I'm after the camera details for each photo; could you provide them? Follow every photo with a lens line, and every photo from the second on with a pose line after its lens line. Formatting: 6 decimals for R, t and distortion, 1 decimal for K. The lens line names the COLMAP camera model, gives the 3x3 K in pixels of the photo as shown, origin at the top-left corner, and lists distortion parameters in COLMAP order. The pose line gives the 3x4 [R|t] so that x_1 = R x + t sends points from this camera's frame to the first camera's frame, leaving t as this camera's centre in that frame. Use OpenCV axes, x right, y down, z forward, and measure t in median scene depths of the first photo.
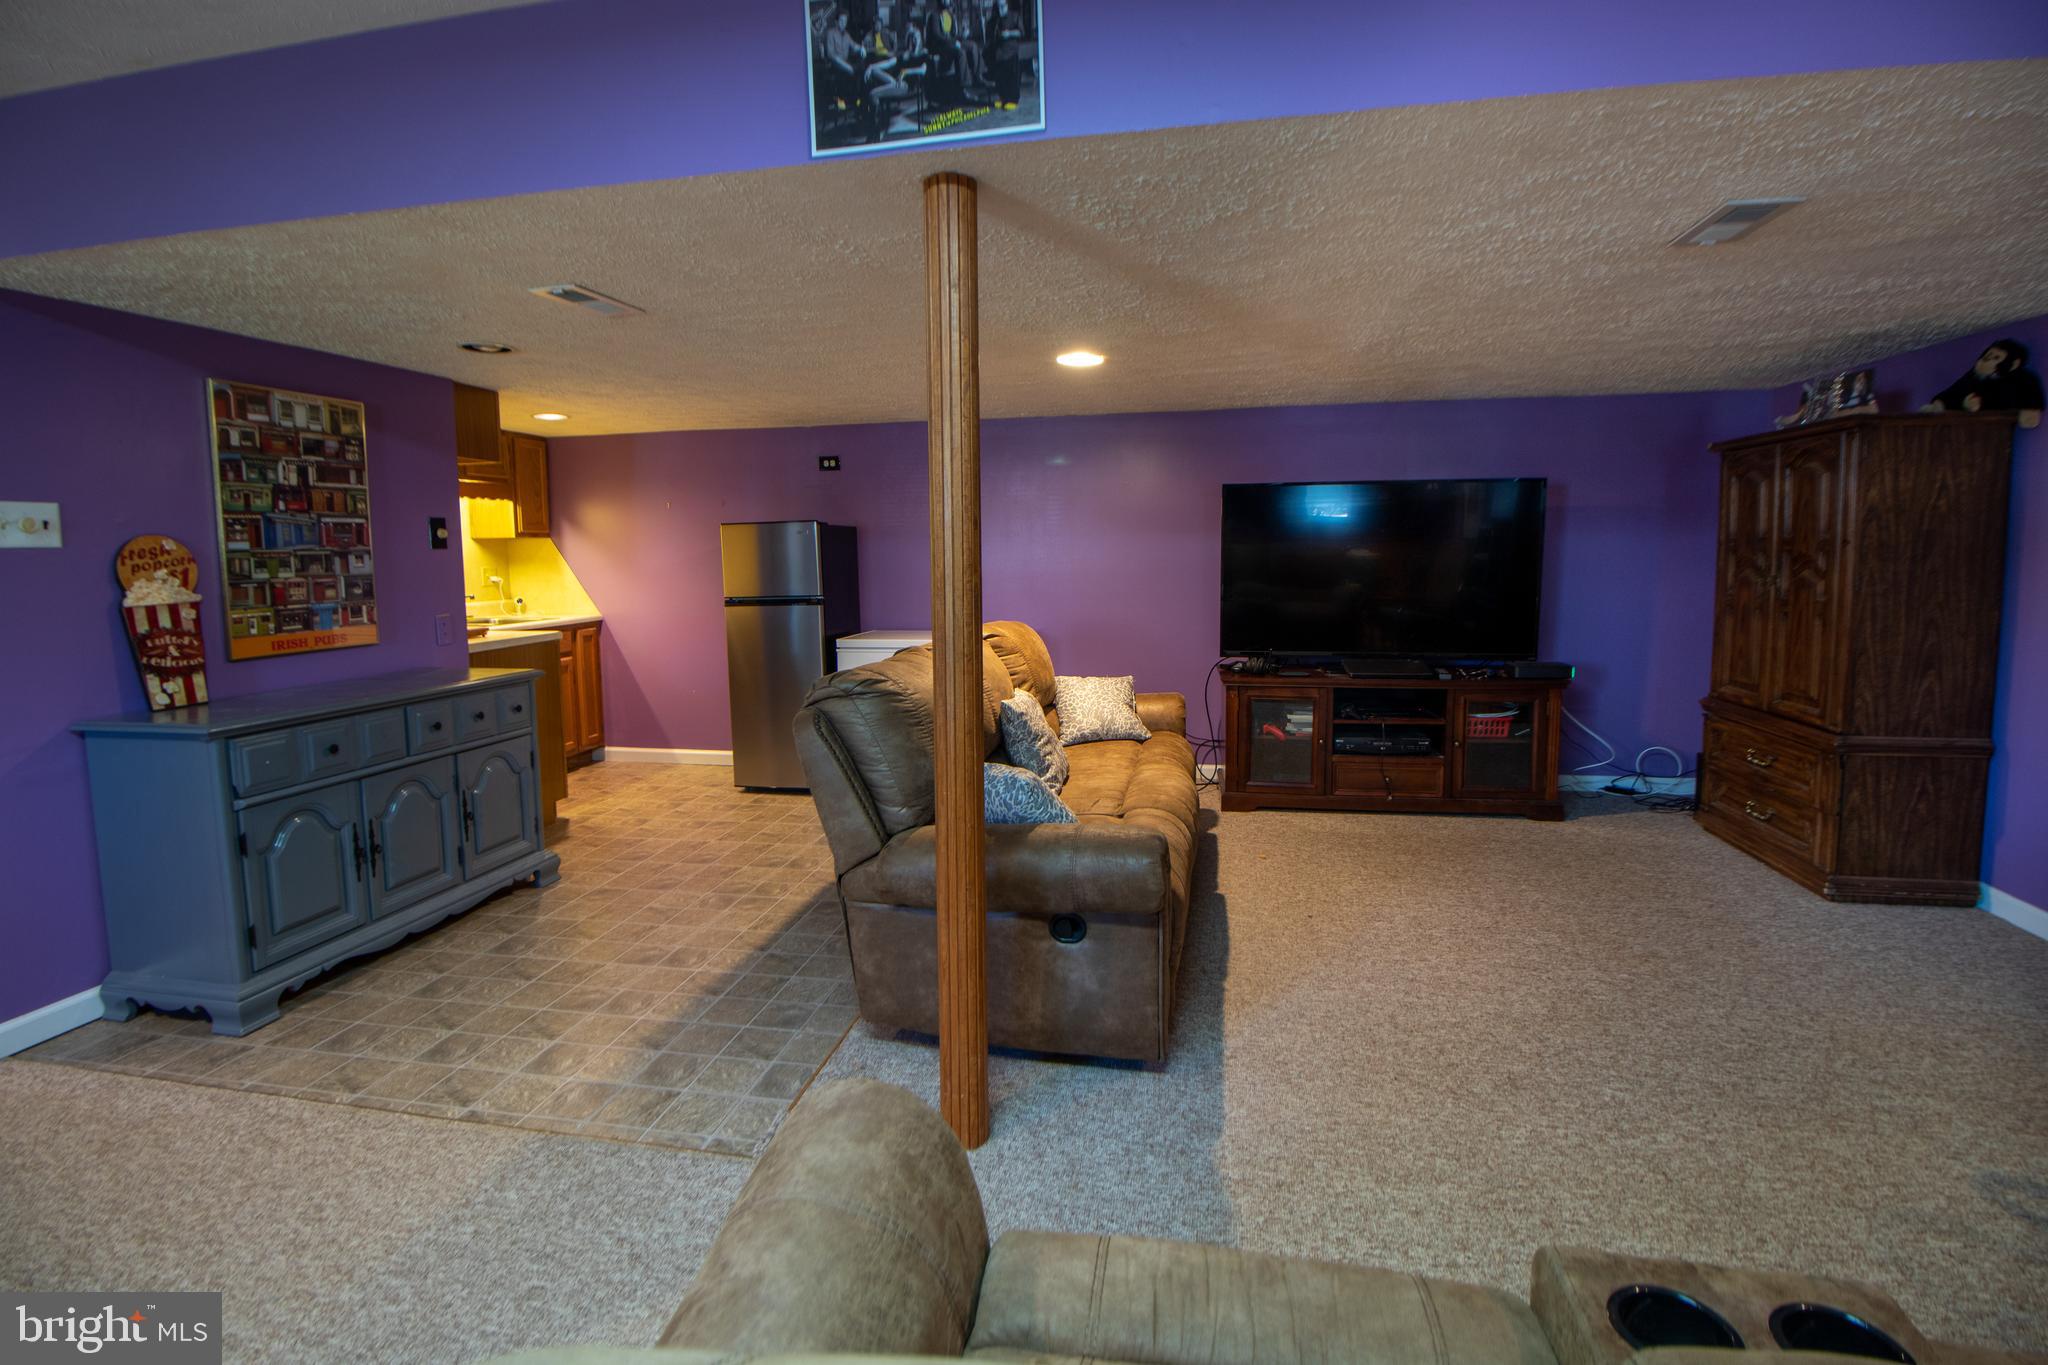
lens RADIAL K [[939.1, 0, 1029.7], [0, 939.1, 636.3], [0, 0, 1]] dist [0.000229, -0.011385]
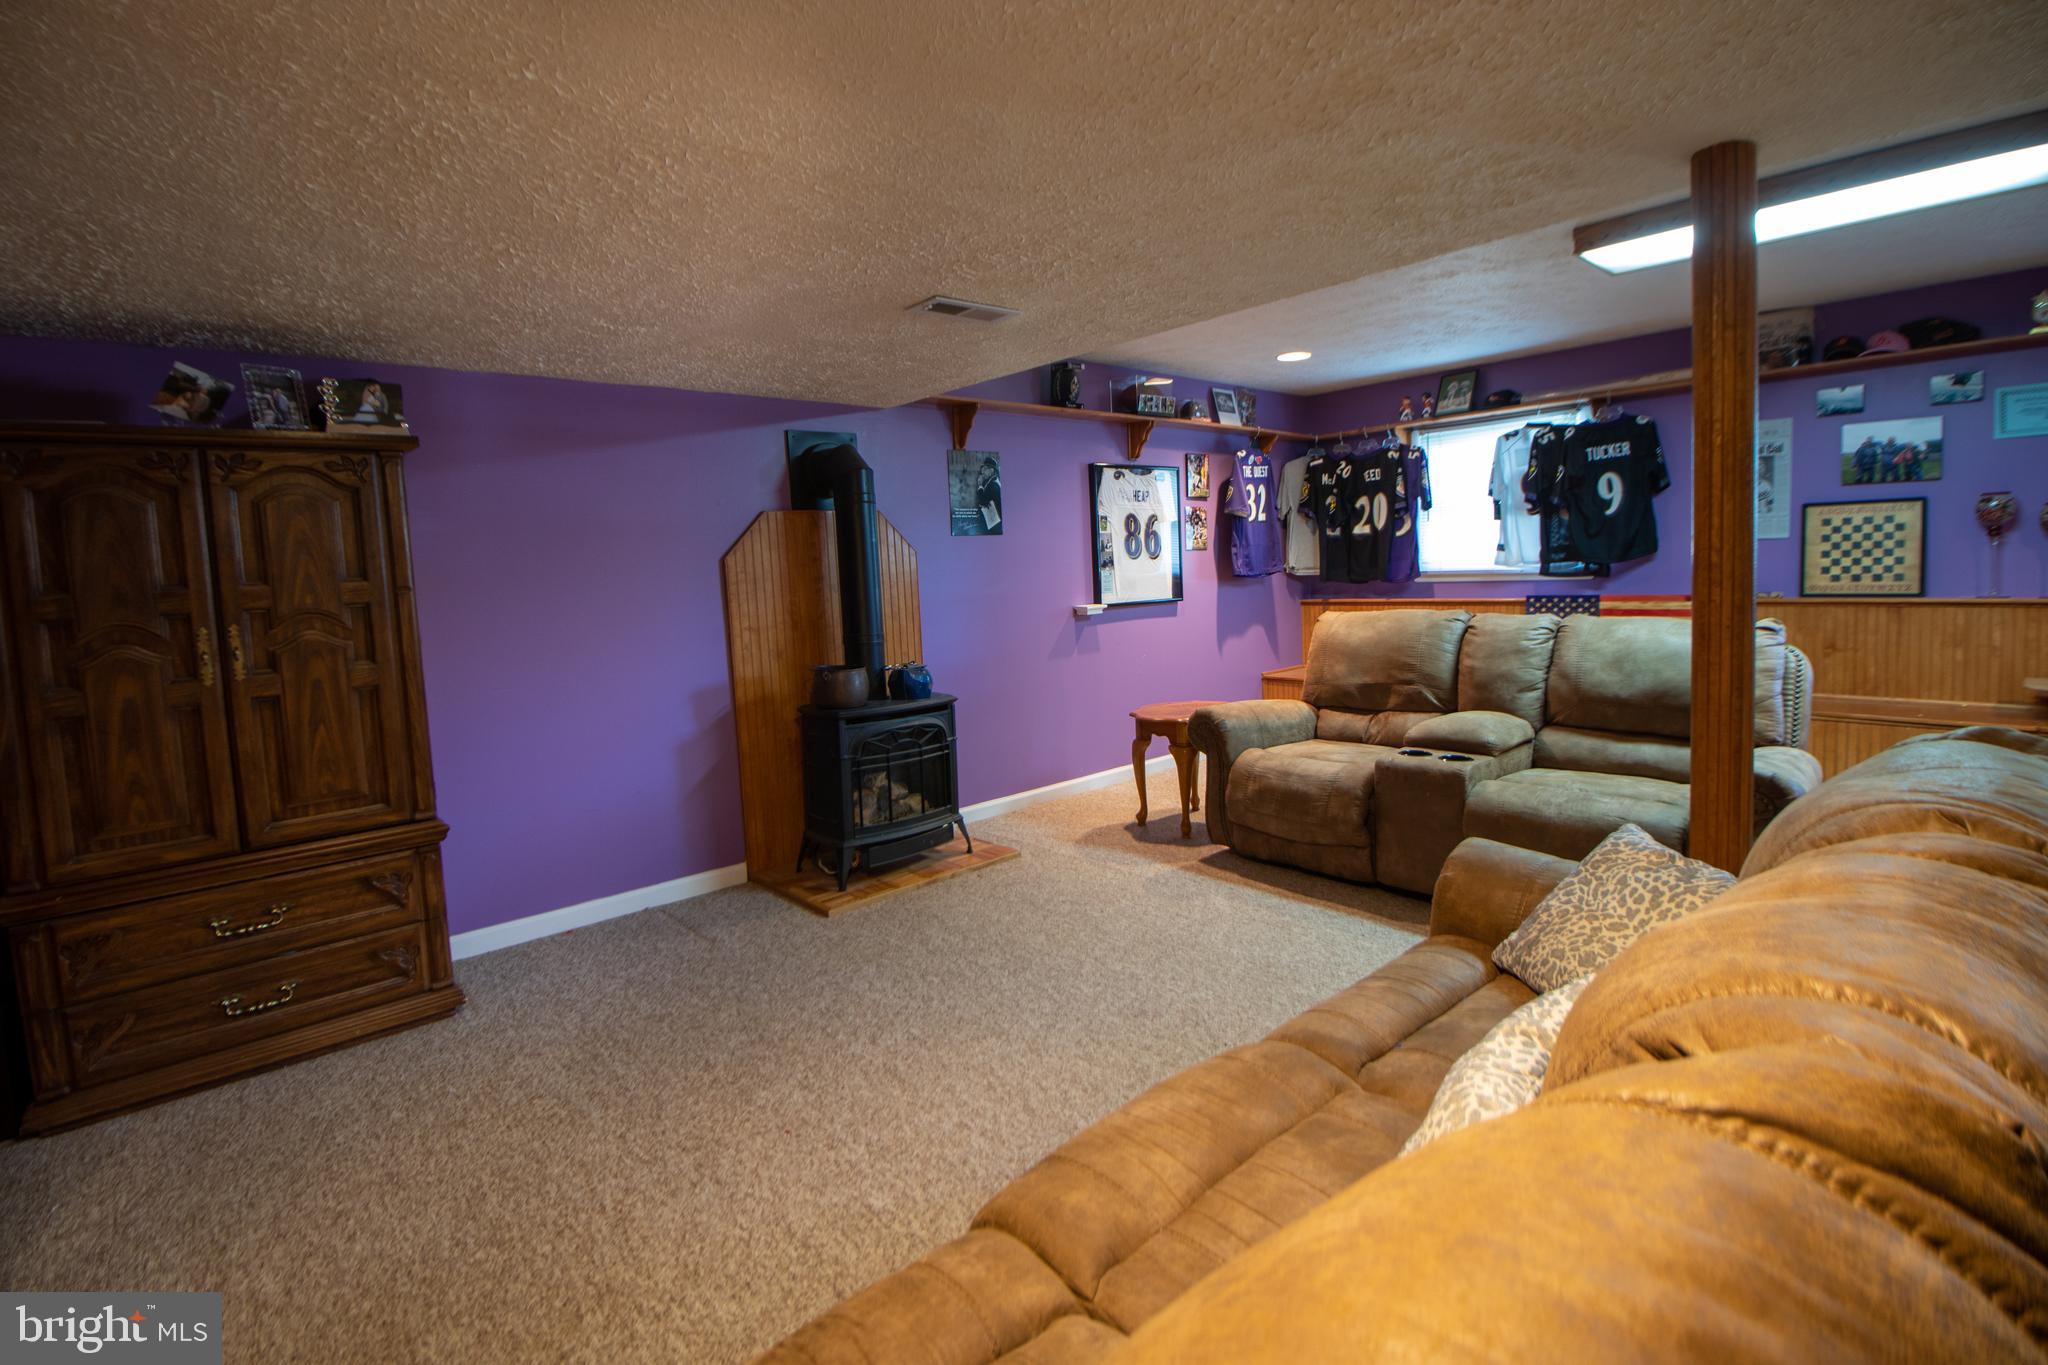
lens RADIAL K [[943.0, 0, 1015.7], [0, 943.0, 634.4], [0, 0, 1]] dist [-0.002024, -0.012112]
pose [[-0.792326, -0.001222, 0.610097, -0.061456], [0.108848, 0.983671, 0.143330, -0.126454], [-0.600310, 0.179972, -0.779255, 1.379823]]
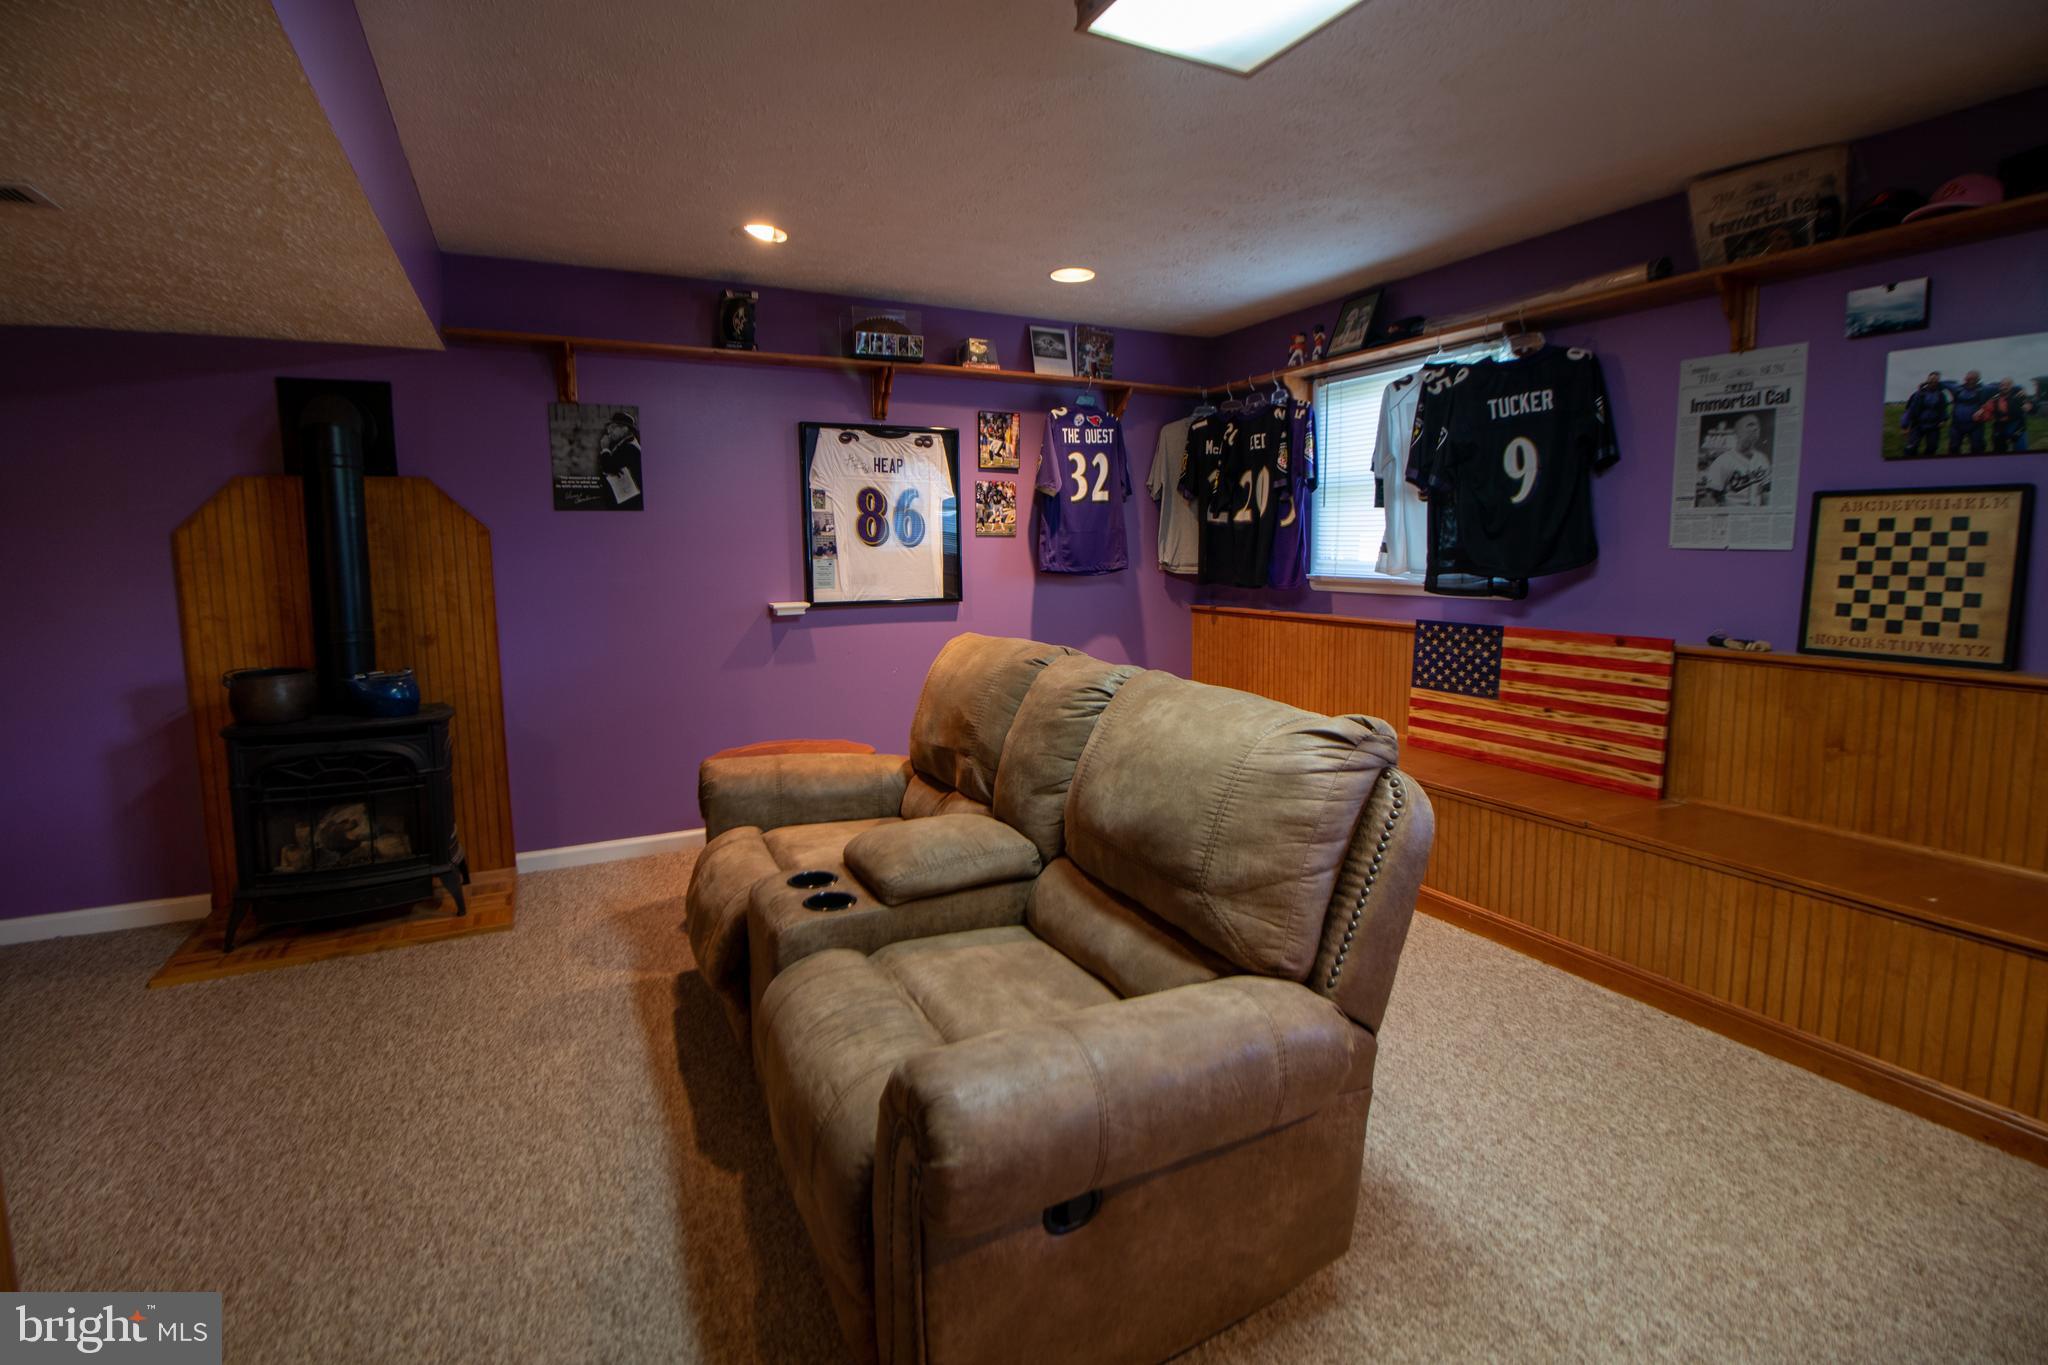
lens RADIAL K [[943.0, 0, 1015.7], [0, 943.0, 634.4], [0, 0, 1]] dist [-0.002024, -0.012112]
pose [[-0.615677, -0.059826, 0.785724, -0.377720], [0.090809, 0.985084, 0.146161, -0.043910], [-0.782749, 0.161339, -0.601061, 0.536133]]
